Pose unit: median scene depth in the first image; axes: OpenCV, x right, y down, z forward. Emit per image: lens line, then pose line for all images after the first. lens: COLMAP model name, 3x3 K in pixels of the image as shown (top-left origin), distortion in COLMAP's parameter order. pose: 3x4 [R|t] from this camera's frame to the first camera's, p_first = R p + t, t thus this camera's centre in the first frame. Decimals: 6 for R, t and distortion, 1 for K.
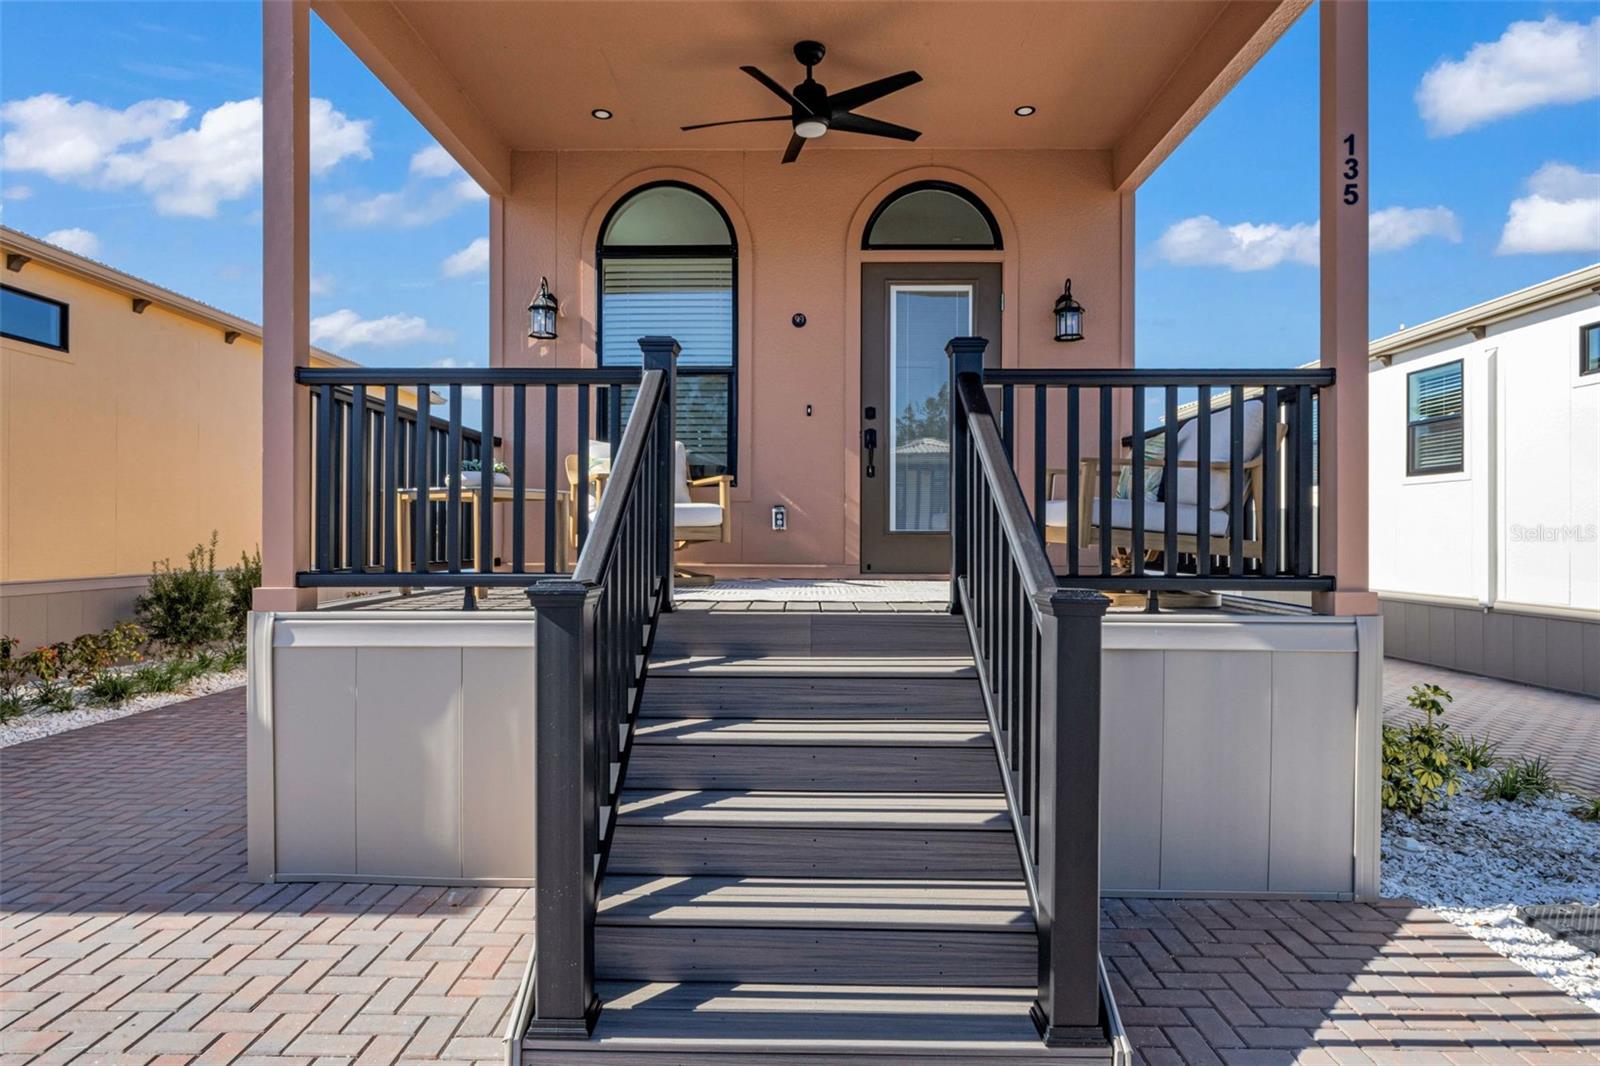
lens RADIAL K [[878.9, 0, 800.0], [0, 878.9, 533.0], [0, 0, 1]] dist [-0.000793, 0.000078]
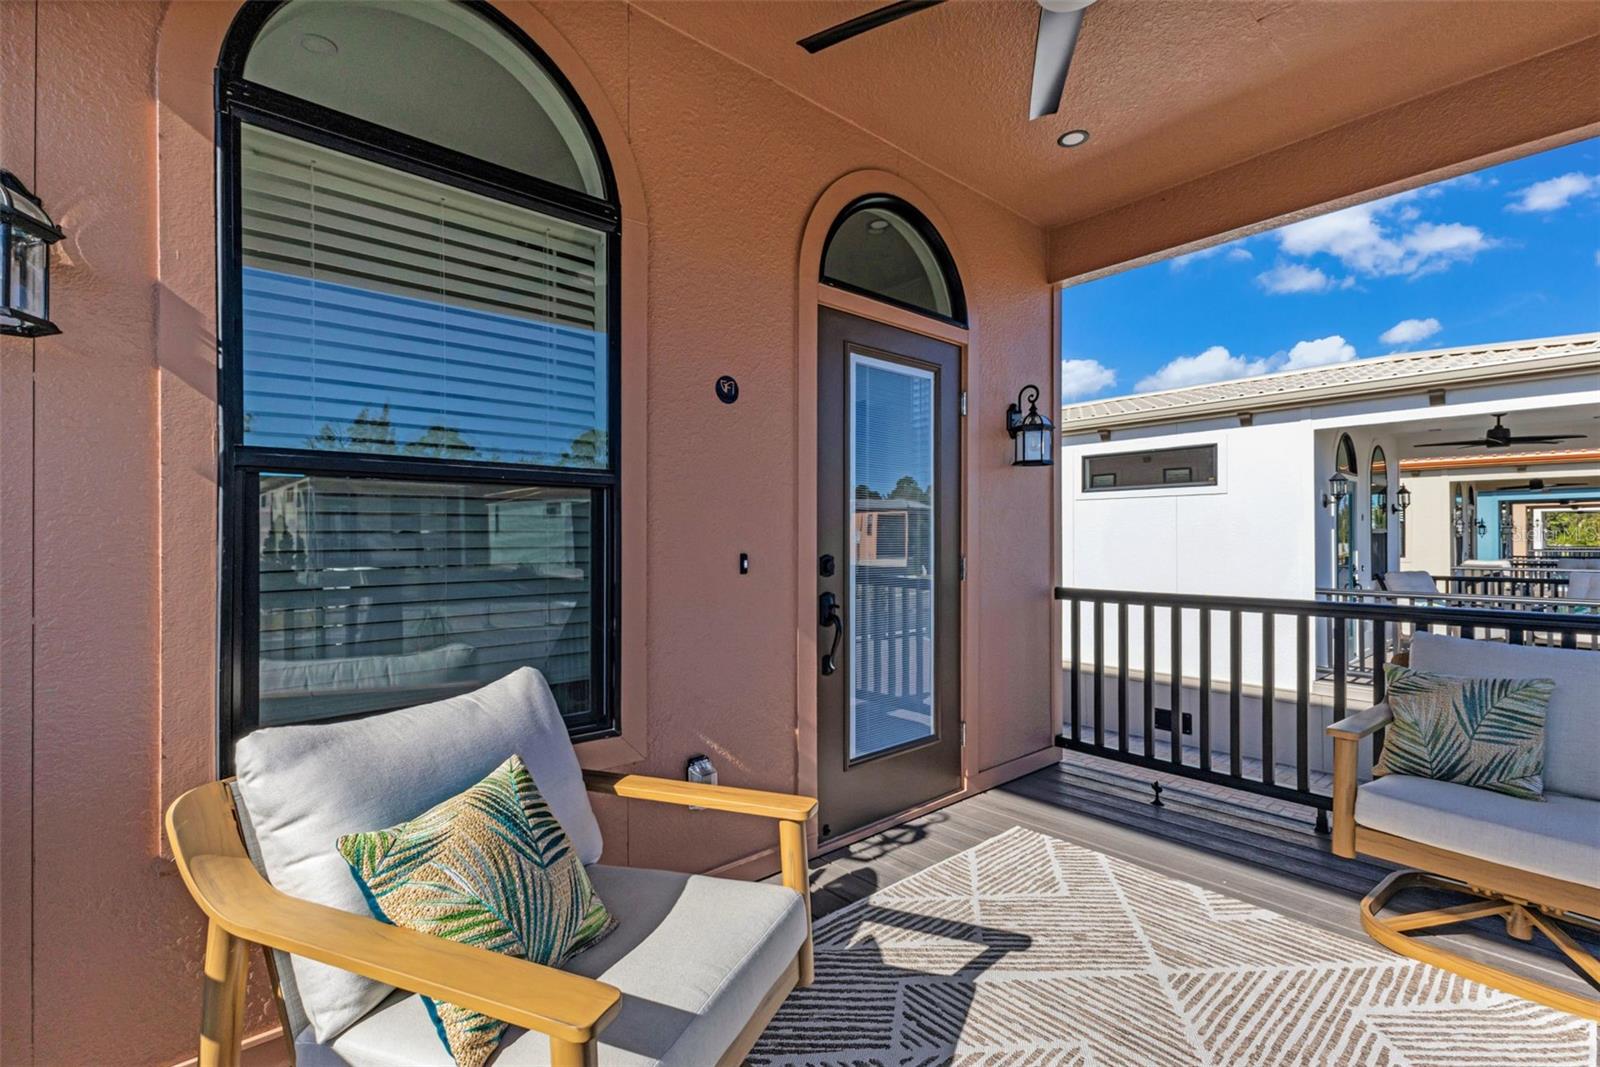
lens RADIAL K [[711.0, 0, 800.0], [0, 711.0, 533.5], [0, 0, 1]] dist [0.000095, 0.000033]
pose [[0.737123, -0.000718, 0.675758, -0.251314], [0.004847, 0.999979, -0.004225, -0.155594], [-0.675741, 0.006389, 0.737111, 0.665418]]
